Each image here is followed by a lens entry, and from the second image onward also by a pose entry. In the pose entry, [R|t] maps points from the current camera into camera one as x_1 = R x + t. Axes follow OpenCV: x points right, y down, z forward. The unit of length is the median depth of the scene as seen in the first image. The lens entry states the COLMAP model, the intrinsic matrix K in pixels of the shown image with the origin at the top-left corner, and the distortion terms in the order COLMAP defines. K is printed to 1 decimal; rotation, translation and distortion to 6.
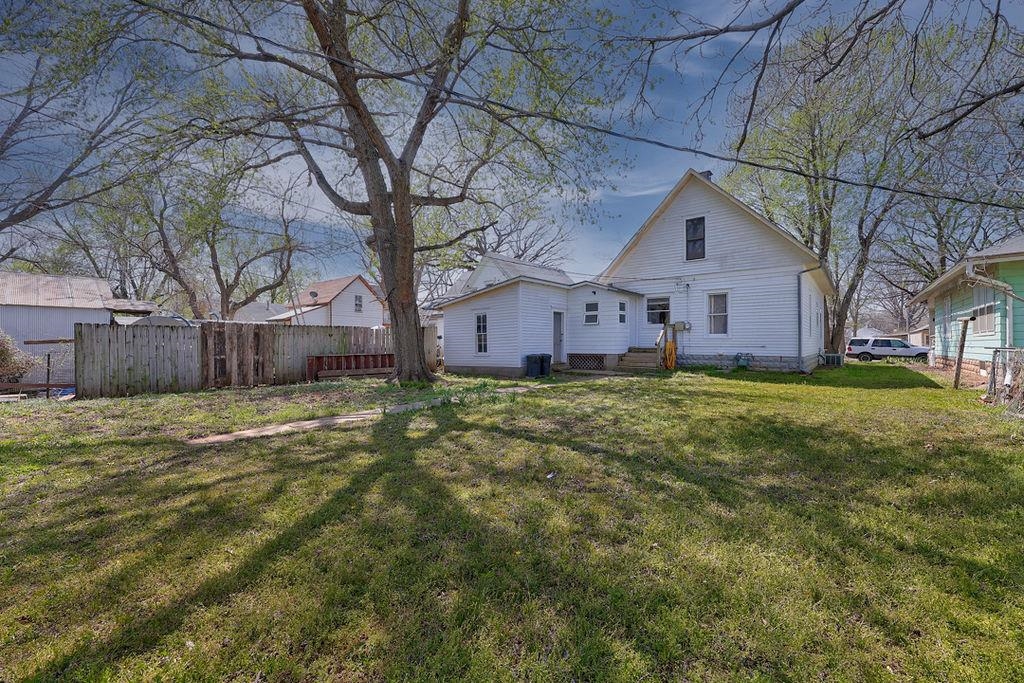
lens RADIAL K [[420.5, 0, 521.8], [0, 420.5, 340.9], [0, 0, 1]] dist [-0.001422, -0.000094]
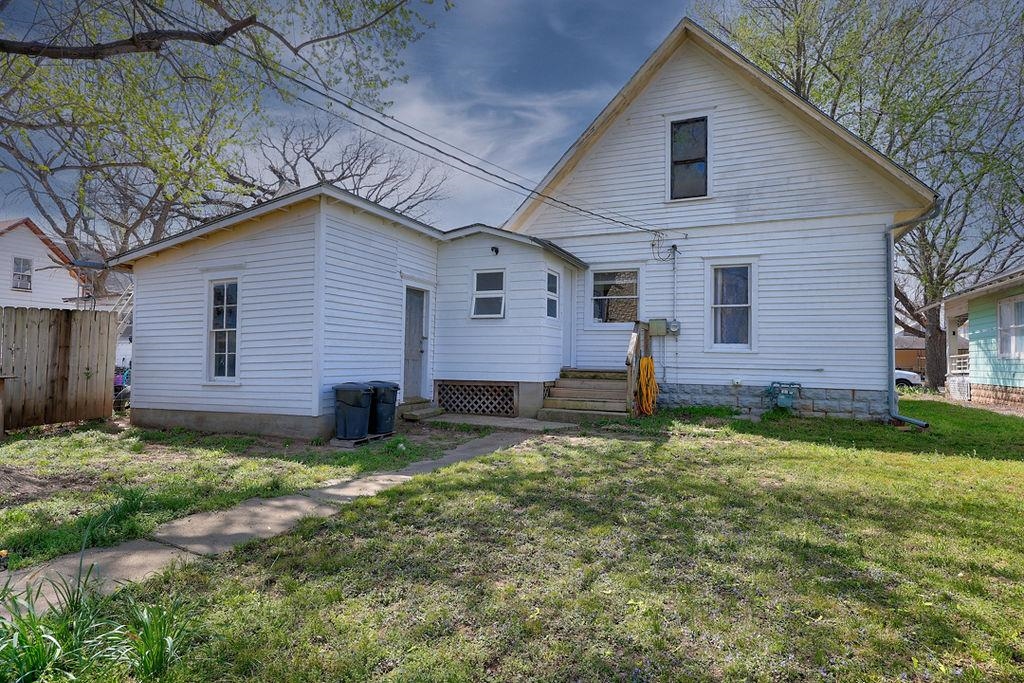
lens RADIAL K [[566.2, 0, 512.0], [0, 566.2, 341.5], [0, 0, 1]] dist [-0.001831, -0.000428]
pose [[0.967842, 0.023698, 0.250441, 0.034892], [-0.017465, 0.999481, -0.027078, 0.003588], [-0.250952, 0.021833, 0.967753, 0.392842]]
